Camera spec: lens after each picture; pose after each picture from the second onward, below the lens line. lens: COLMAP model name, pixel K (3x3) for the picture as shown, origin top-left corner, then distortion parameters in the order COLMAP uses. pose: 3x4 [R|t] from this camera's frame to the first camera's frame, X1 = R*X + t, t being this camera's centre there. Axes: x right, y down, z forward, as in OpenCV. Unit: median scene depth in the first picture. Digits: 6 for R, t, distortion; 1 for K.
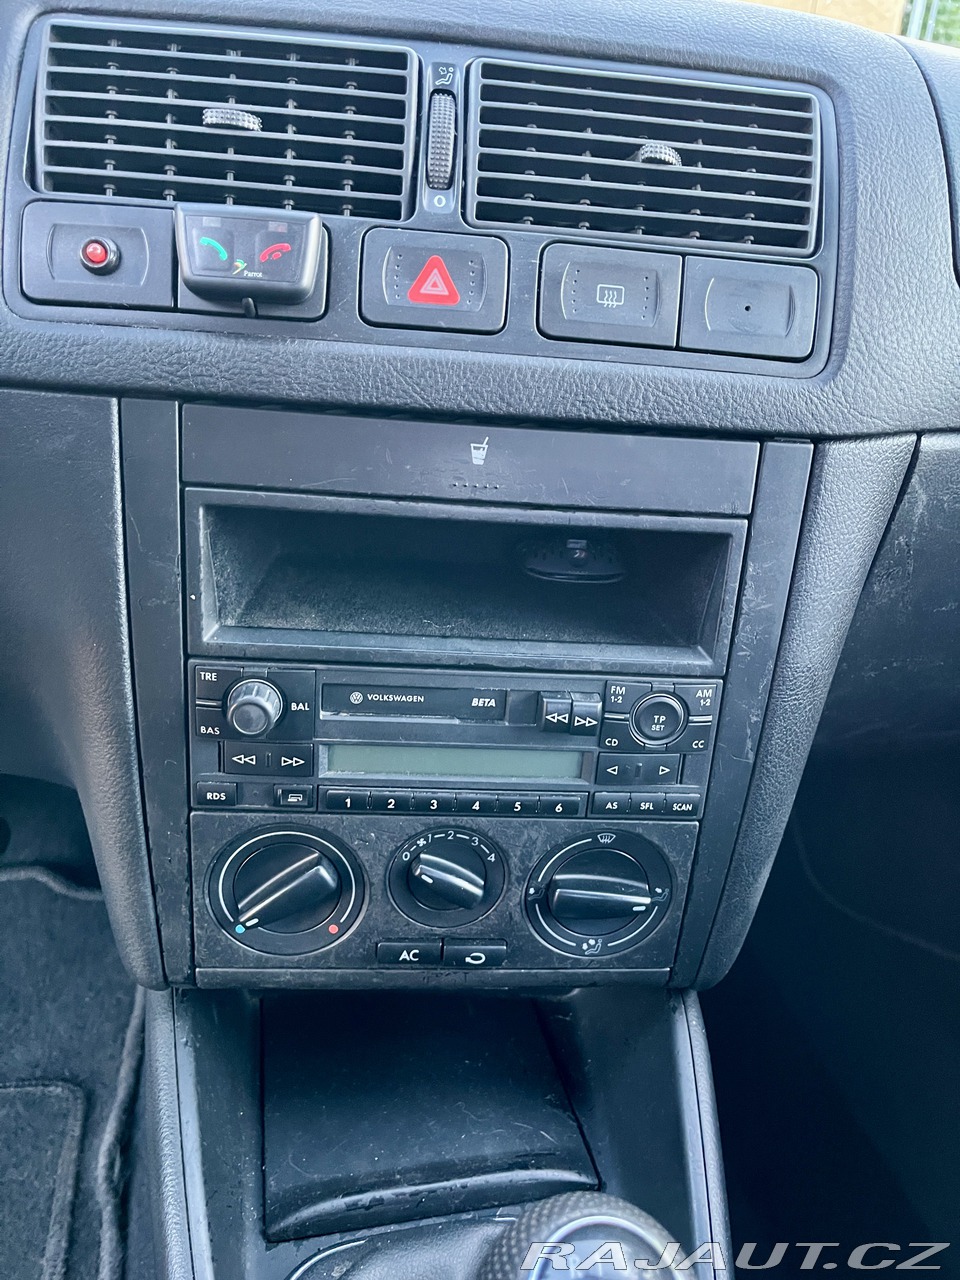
lens RADIAL K [[996.2, 0, 485.4], [0, 996.2, 631.8], [0, 0, 1]] dist [0.087328, -0.129915]
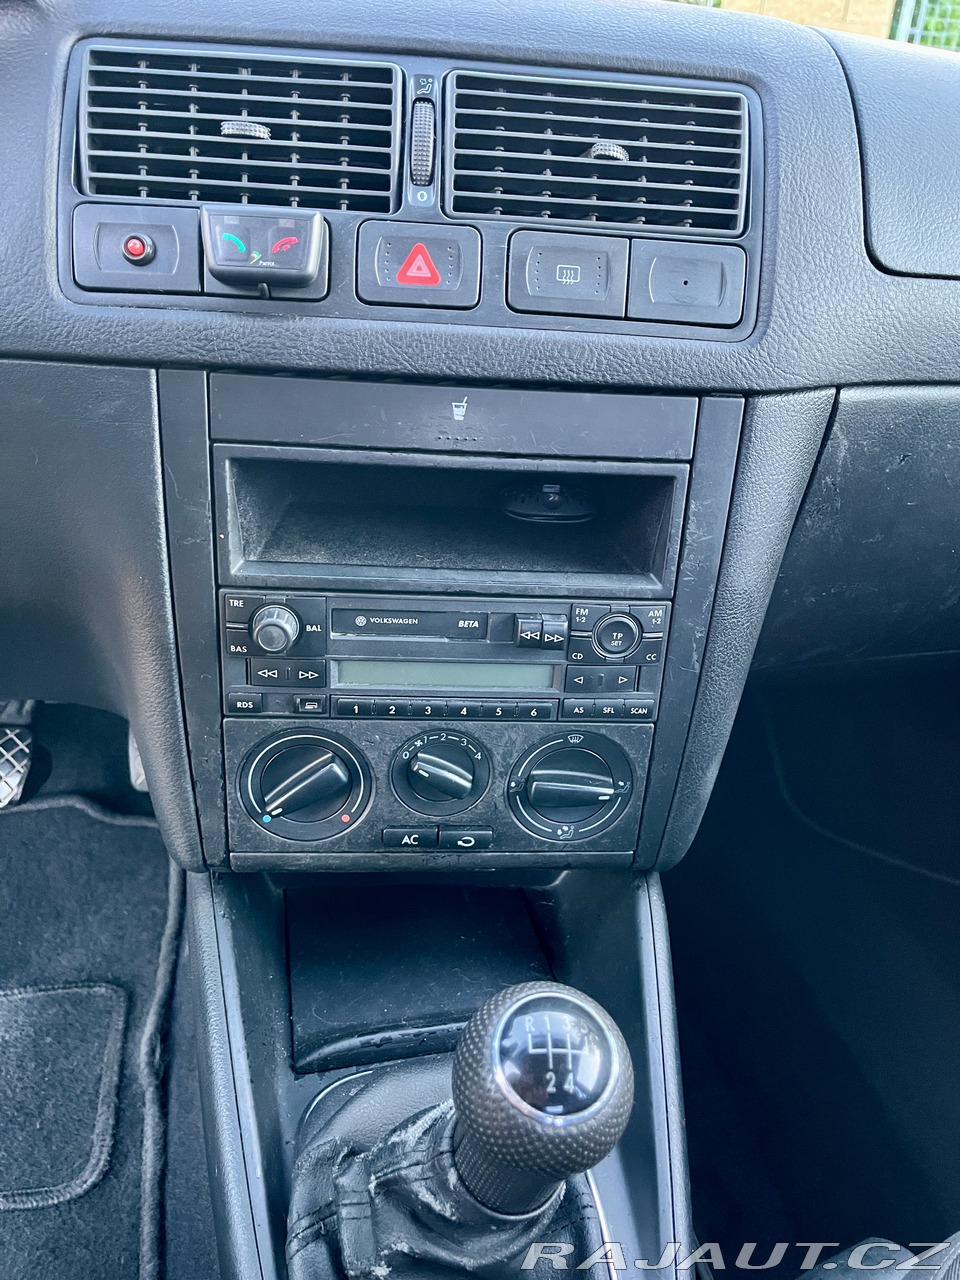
lens RADIAL K [[996.2, 0, 485.4], [0, 996.2, 631.8], [0, 0, 1]] dist [0.087328, -0.129915]
pose [[0.999874, -0.013896, -0.007709, 0.028402], [0.014232, 0.998865, 0.045445, 0.028128], [0.007069, -0.045548, 0.998937, -0.186887]]
